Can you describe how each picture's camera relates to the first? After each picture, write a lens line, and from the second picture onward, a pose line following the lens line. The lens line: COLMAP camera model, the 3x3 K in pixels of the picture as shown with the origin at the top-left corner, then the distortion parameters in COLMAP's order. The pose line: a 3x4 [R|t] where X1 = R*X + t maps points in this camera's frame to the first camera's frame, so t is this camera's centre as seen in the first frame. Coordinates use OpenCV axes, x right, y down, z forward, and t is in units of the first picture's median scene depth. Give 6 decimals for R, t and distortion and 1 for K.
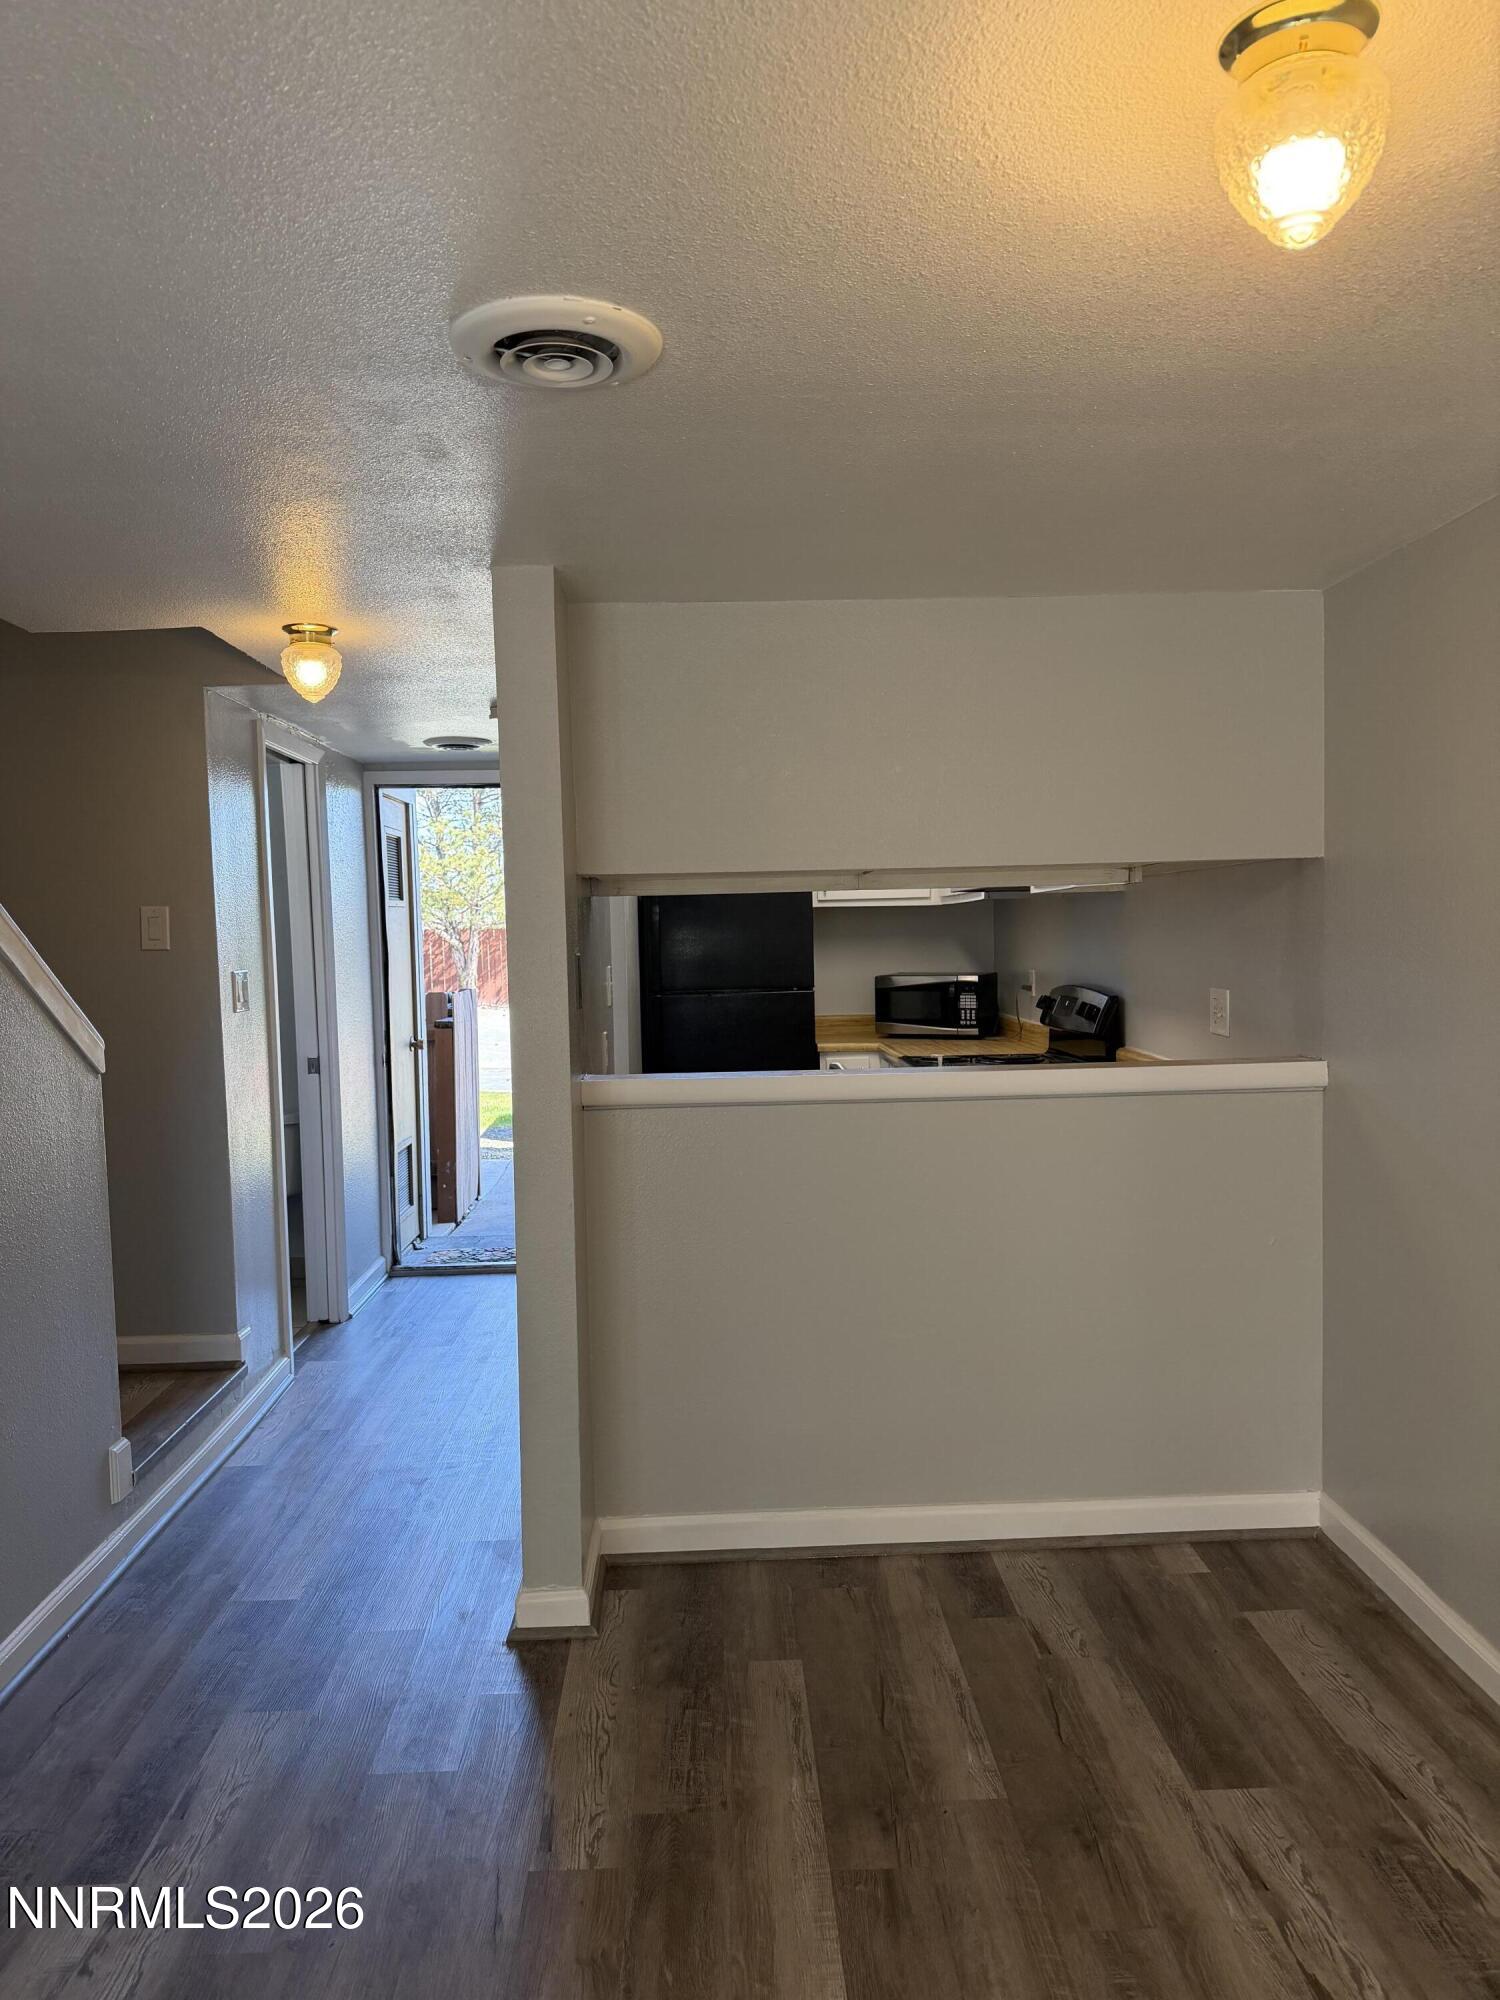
lens RADIAL K [[1404.5, 0, 750.0], [0, 1404.5, 1000.0], [0, 0, 1]] dist [0.120967, -0.166424]
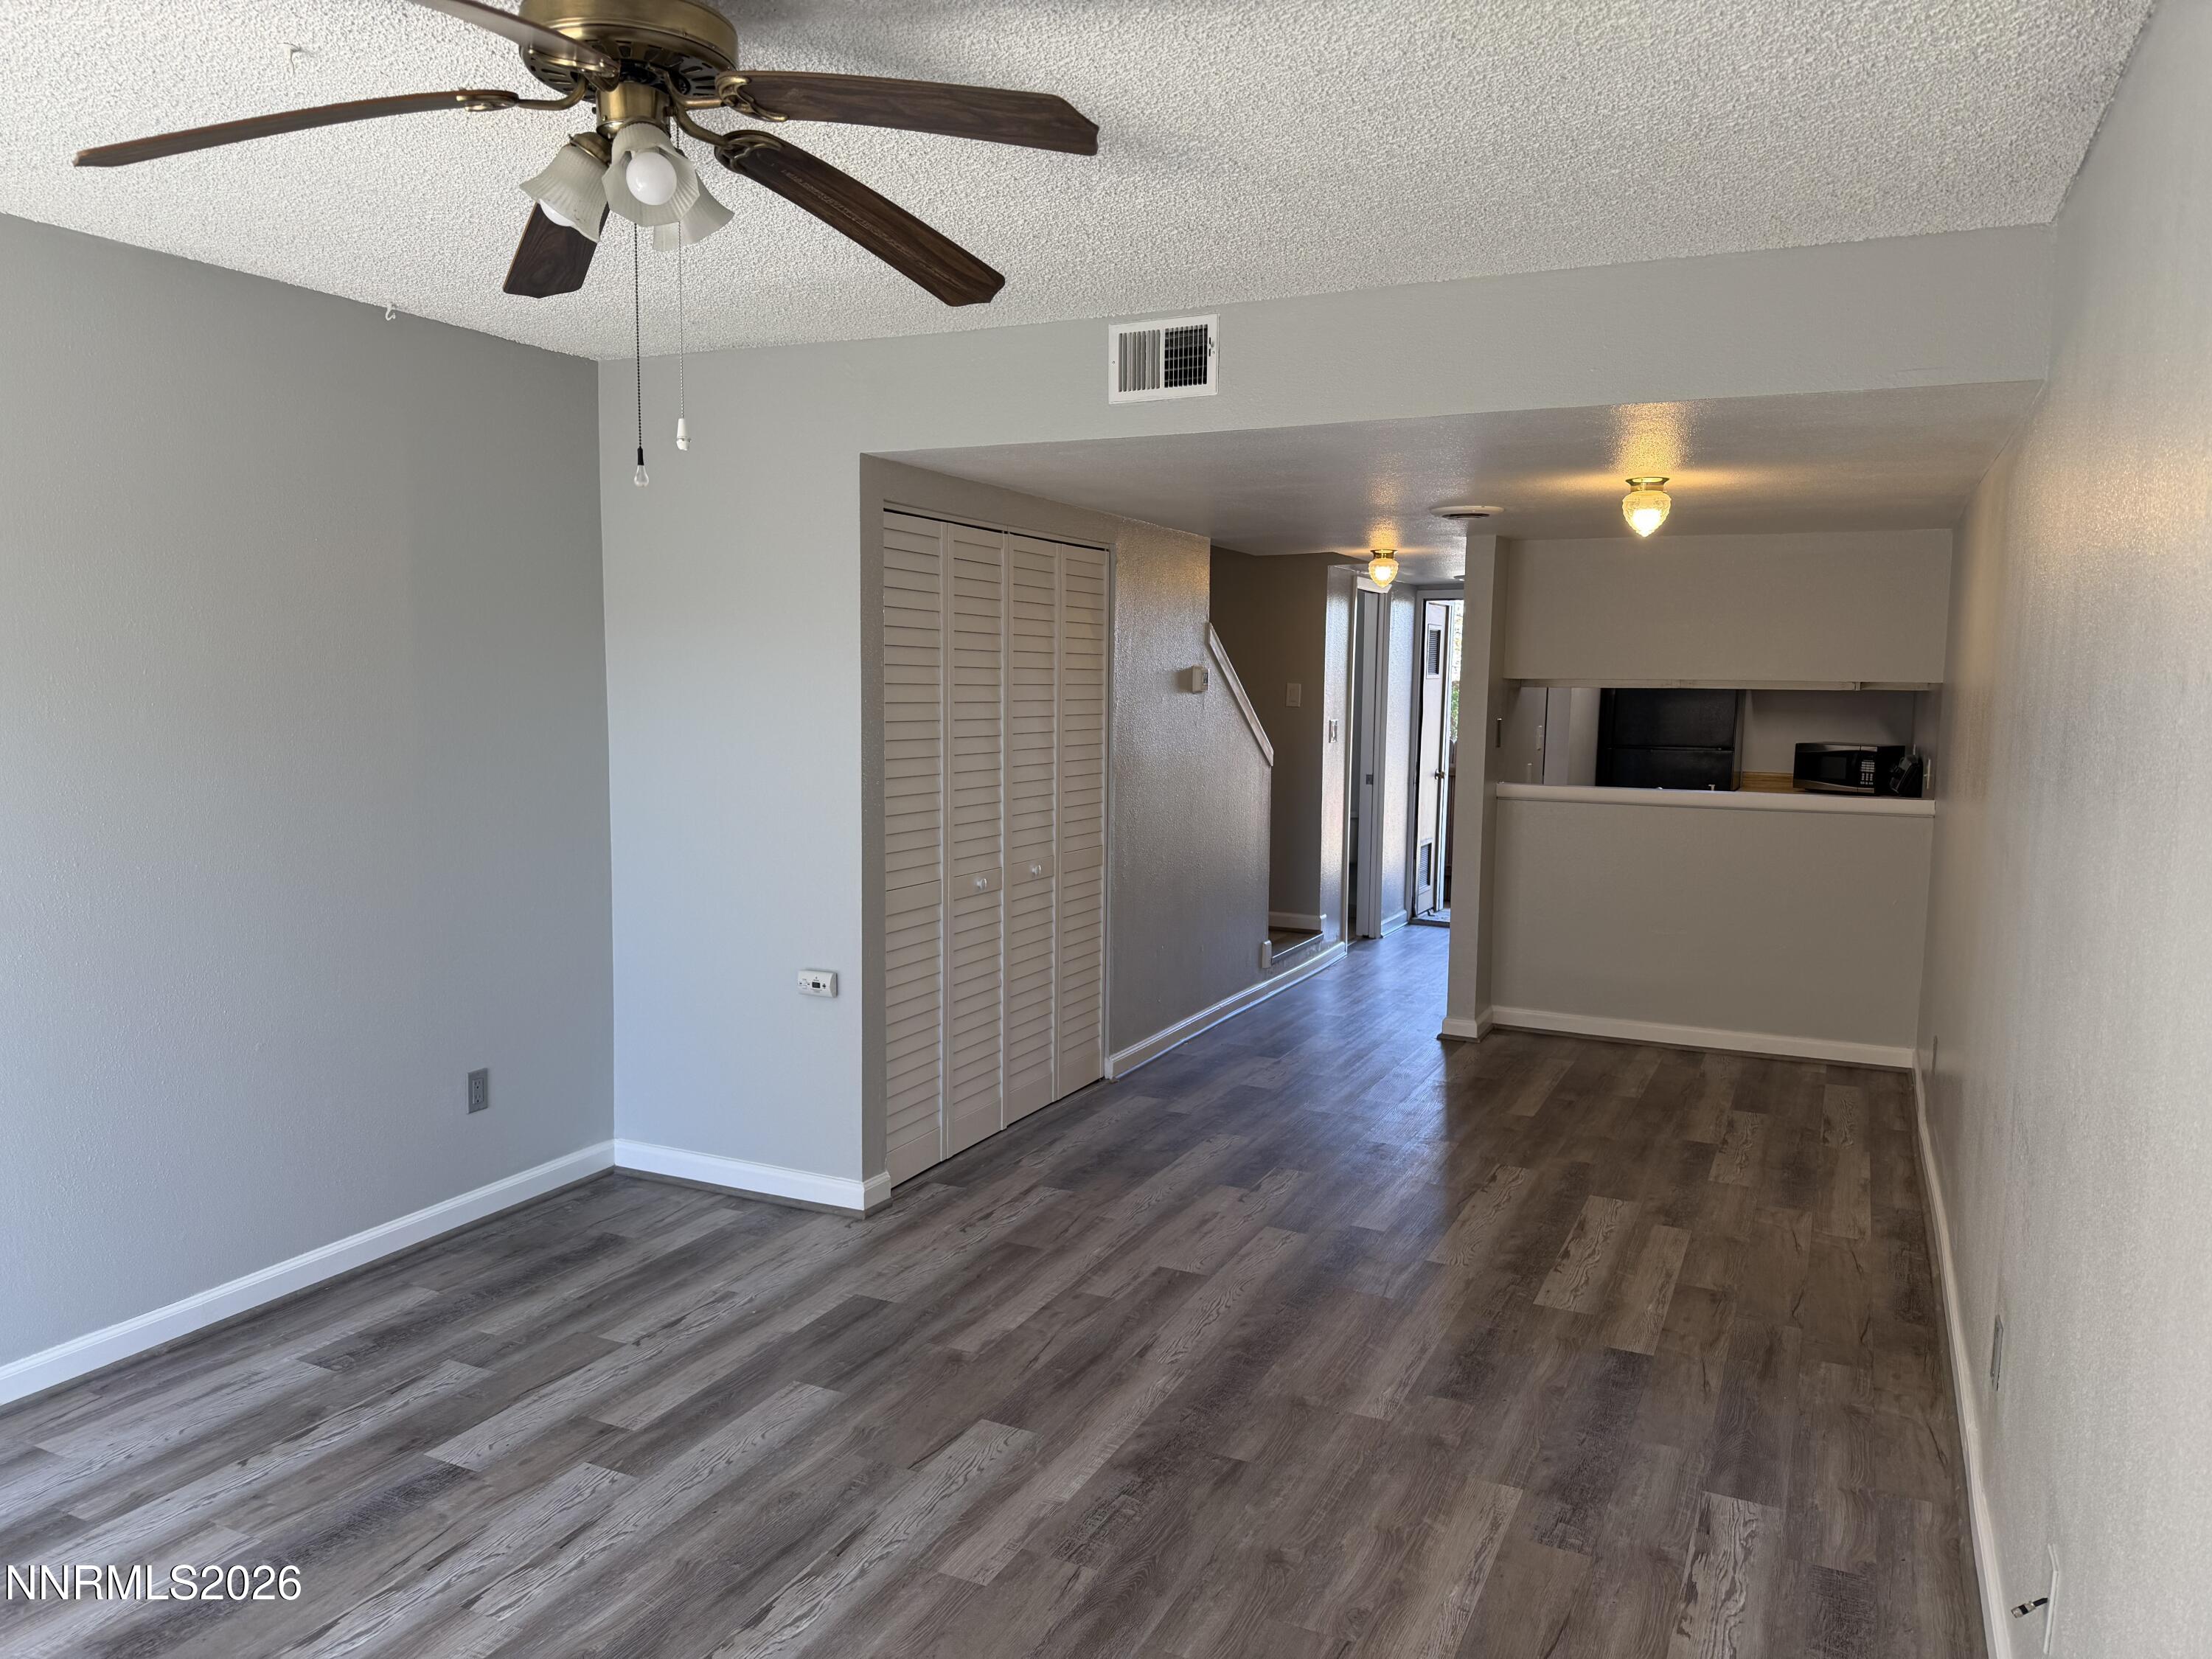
lens RADIAL K [[1553.4, 0, 1112.1], [0, 1553.4, 864.1], [0, 0, 1]] dist [0.120967, -0.166424]
pose [[0.890563, 0.089386, -0.445990, 0.247643], [-0.057879, 0.994800, 0.083805, 0.010558], [0.451161, -0.048821, 0.891106, -0.770089]]
